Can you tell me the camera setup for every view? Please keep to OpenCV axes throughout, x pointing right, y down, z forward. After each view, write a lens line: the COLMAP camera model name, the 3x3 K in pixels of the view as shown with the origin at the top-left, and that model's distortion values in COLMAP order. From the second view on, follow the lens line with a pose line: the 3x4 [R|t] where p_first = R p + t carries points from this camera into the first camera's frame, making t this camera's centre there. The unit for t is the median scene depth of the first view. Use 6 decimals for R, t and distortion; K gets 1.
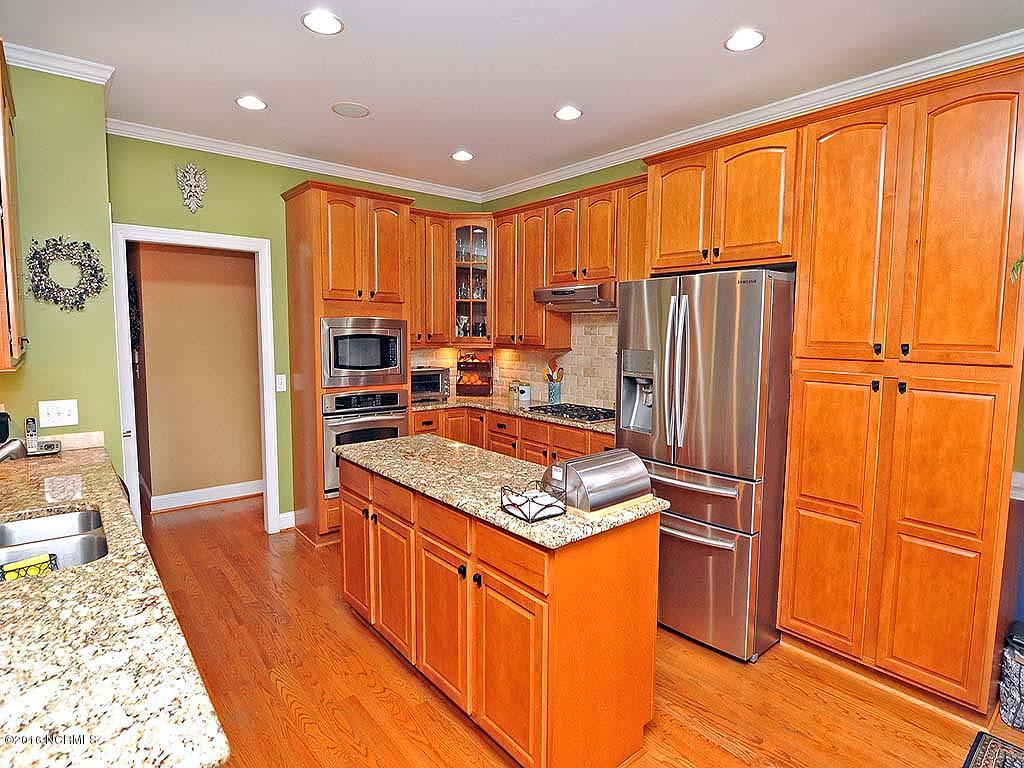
lens RADIAL K [[544.5, 0, 516.5], [0, 544.5, 382.5], [0, 0, 1]] dist [-0.000072, -0.015546]
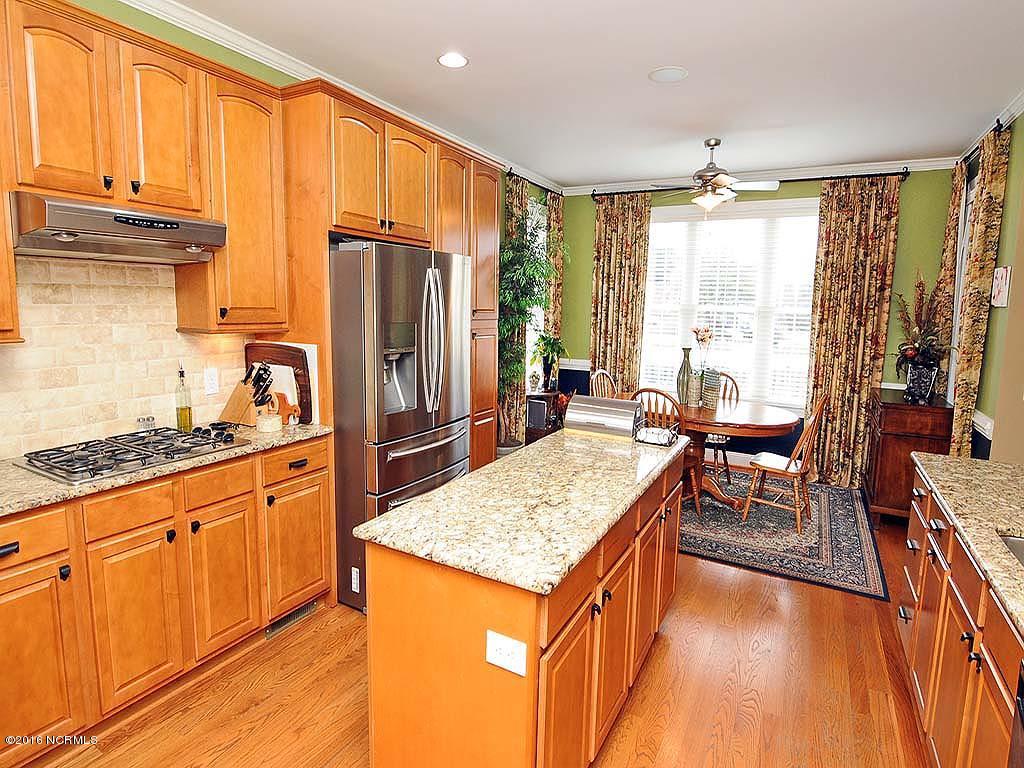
lens RADIAL K [[544.5, 0, 516.5], [0, 544.5, 382.5], [0, 0, 1]] dist [-0.000072, -0.015546]
pose [[-0.360102, -0.145980, 0.921421, -0.848389], [0.061622, 0.981803, 0.179628, -0.138882], [-0.930876, 0.121465, -0.344553, 1.388524]]
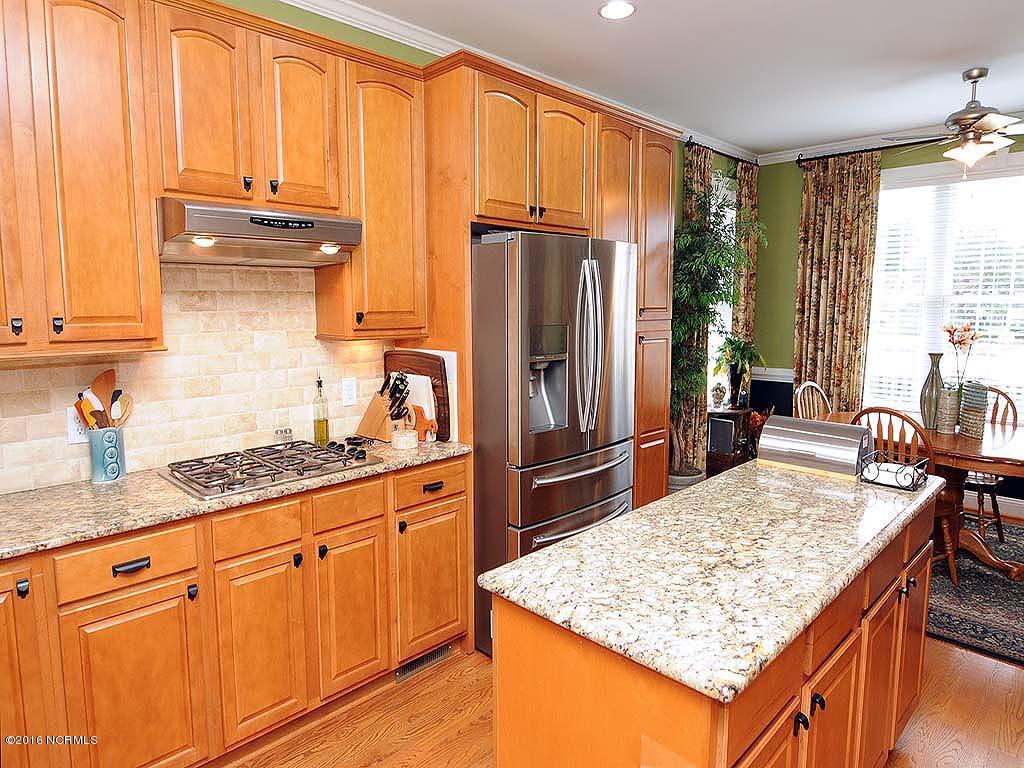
lens RADIAL K [[616.2, 0, 512.0], [0, 616.2, 384.0], [0, 0, 1]] dist [0.002245, -0.016302]
pose [[-0.076411, -0.132787, 0.988195, -0.780288], [0.097755, 0.985320, 0.139959, -0.128975], [-0.992273, 0.107296, -0.062308, 1.353763]]
